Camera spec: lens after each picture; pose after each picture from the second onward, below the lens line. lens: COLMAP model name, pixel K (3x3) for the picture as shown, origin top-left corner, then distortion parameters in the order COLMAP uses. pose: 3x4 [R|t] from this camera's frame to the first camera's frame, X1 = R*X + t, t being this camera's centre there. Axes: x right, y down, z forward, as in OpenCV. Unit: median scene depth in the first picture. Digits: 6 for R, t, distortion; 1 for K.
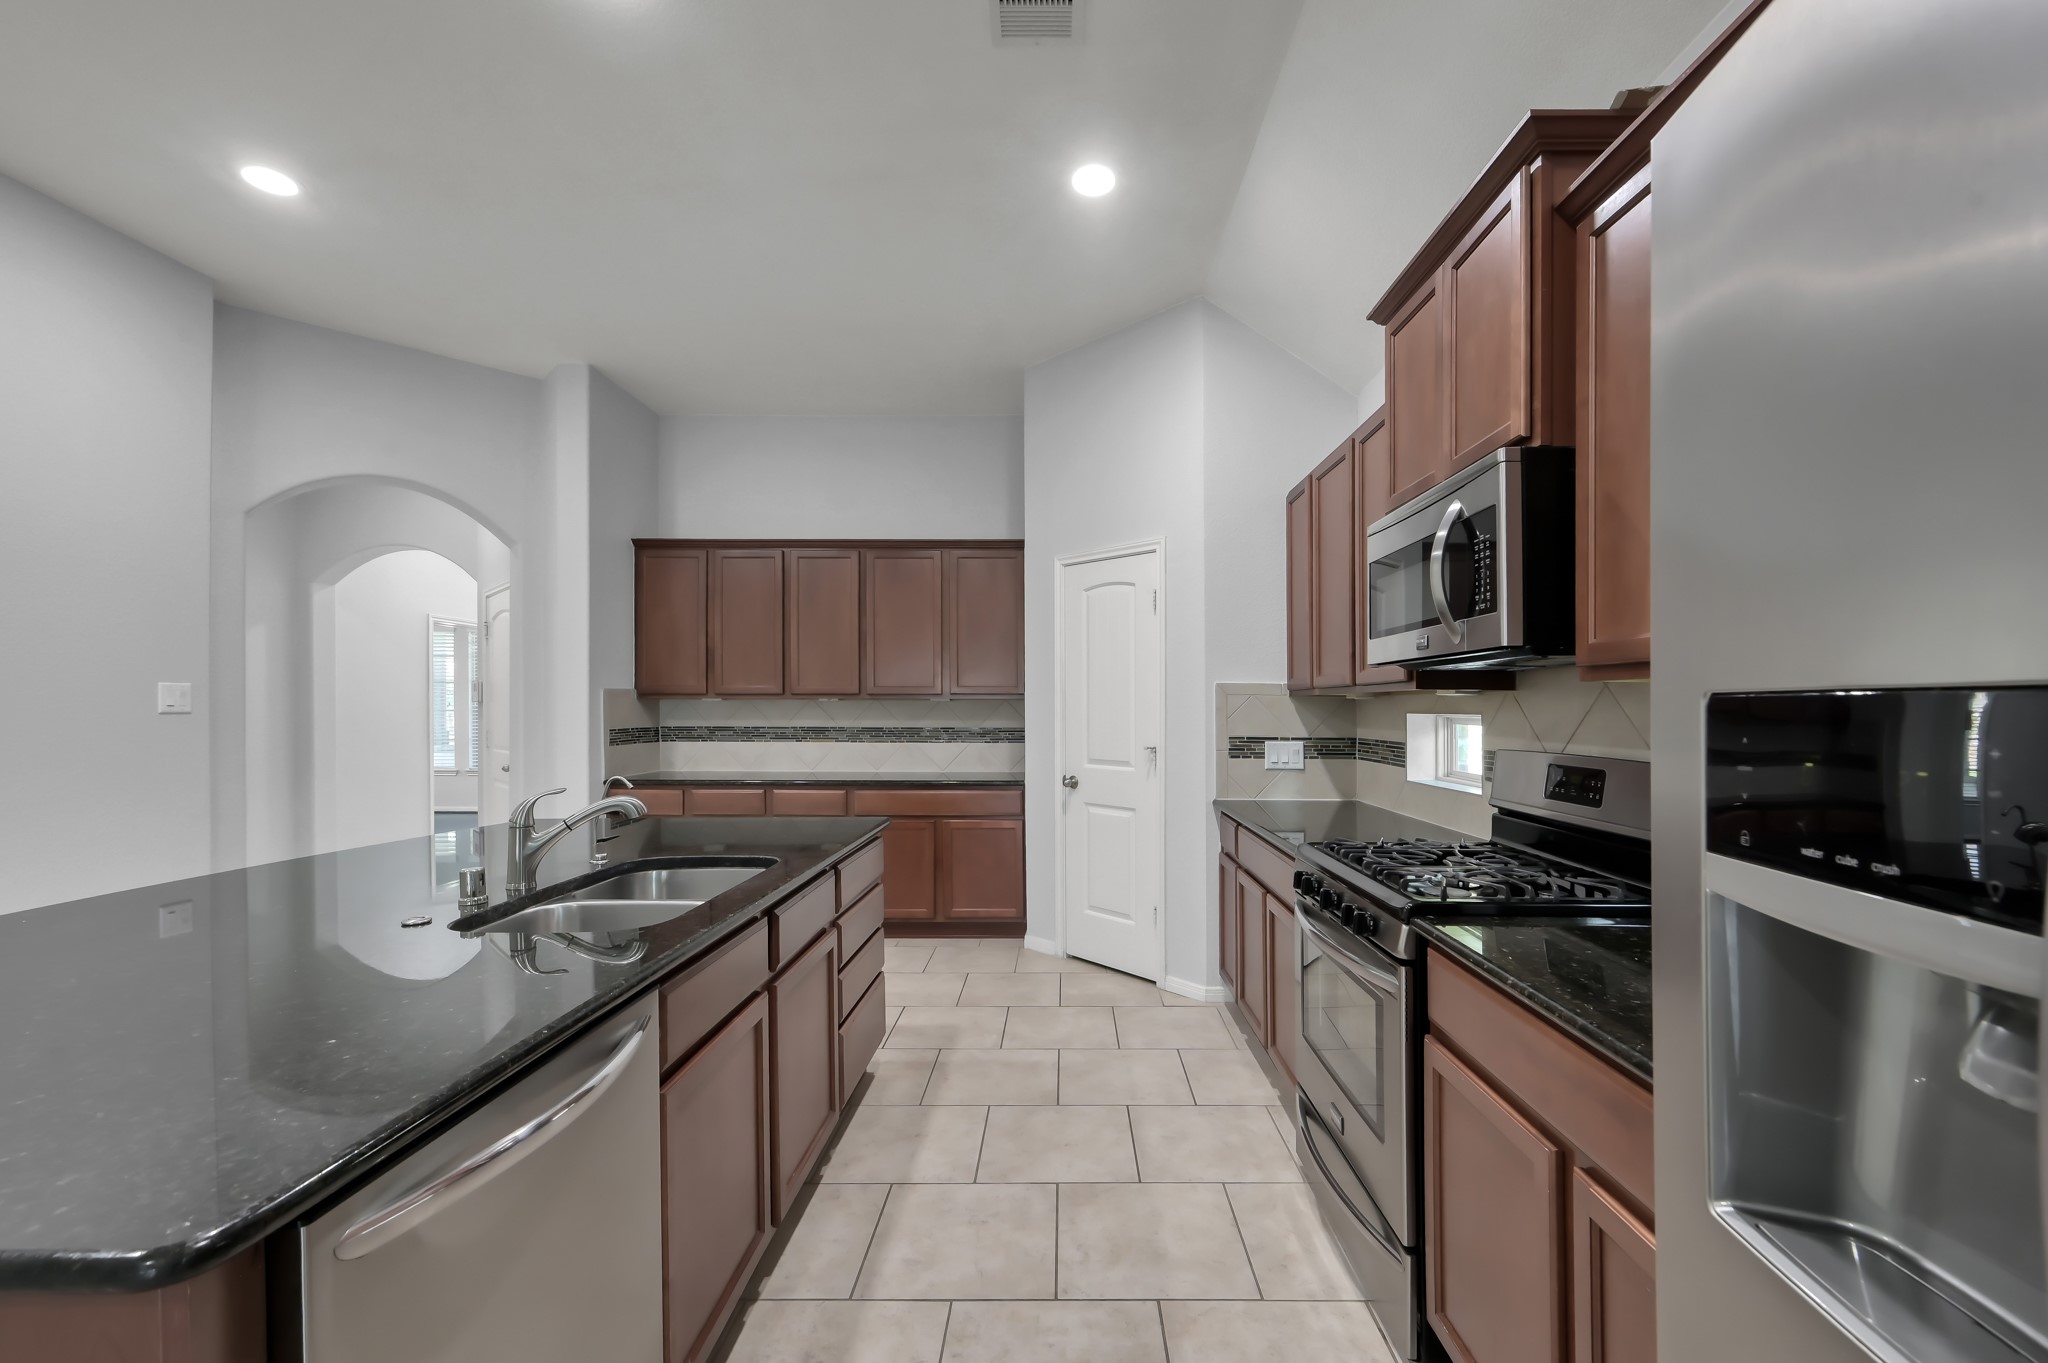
lens RADIAL K [[811.6, 0, 1063.4], [0, 811.6, 709.6], [0, 0, 1]] dist [0.000158, 0.000121]
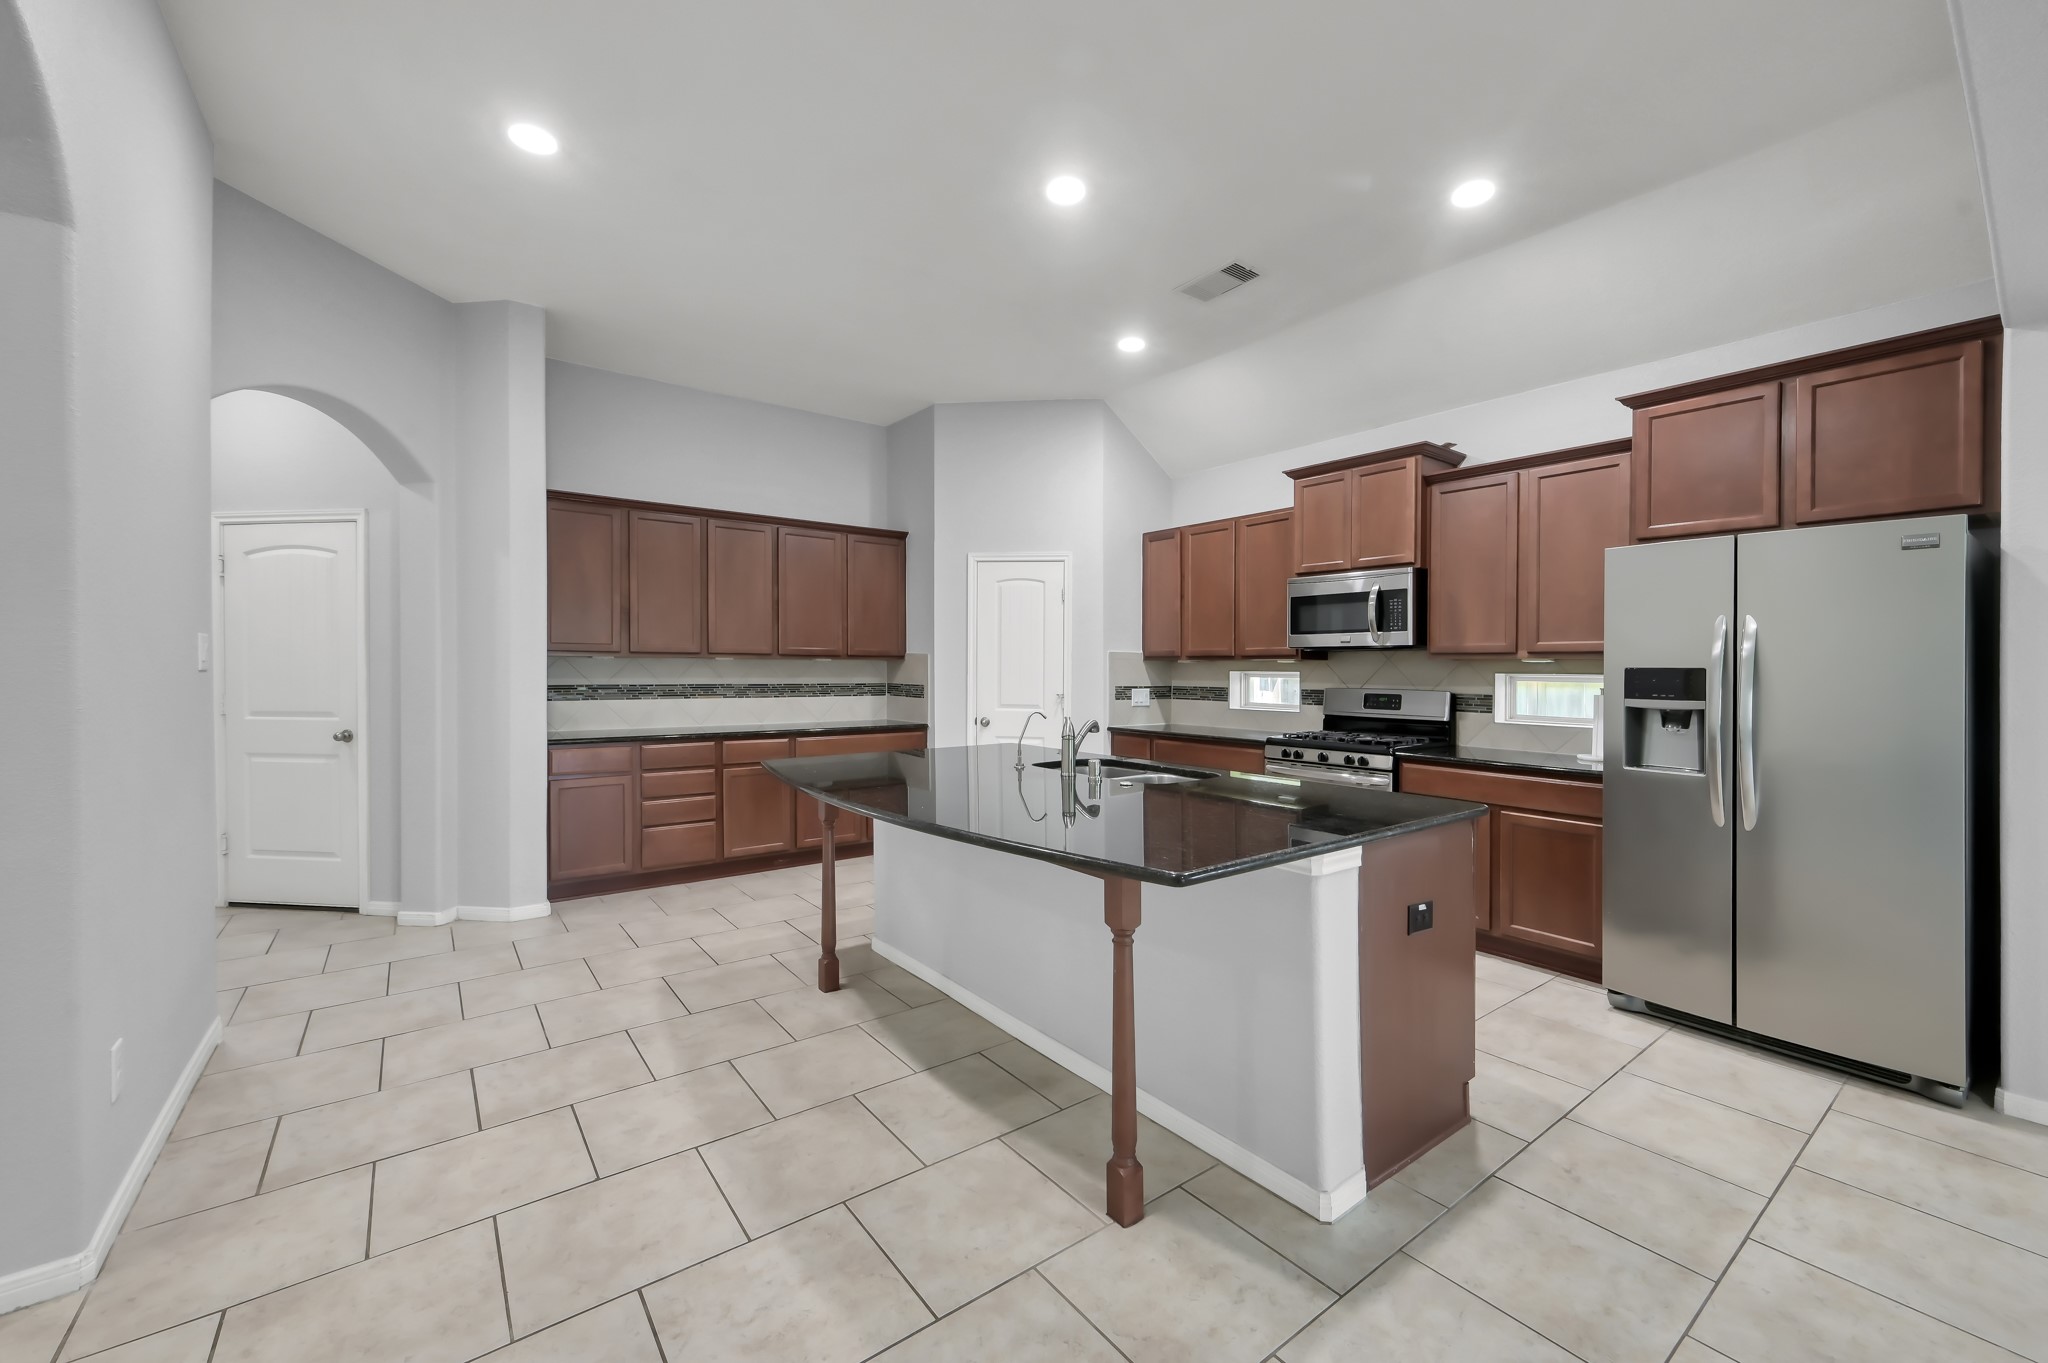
lens RADIAL K [[811.6, 0, 1016.4], [0, 811.6, 674.3], [0, 0, 1]] dist [0.000158, 0.000121]
pose [[0.799898, -0.001750, 0.600133, -0.696004], [-0.002375, 0.999979, 0.006081, 0.001247], [-0.600131, -0.006289, 0.799877, -0.105291]]
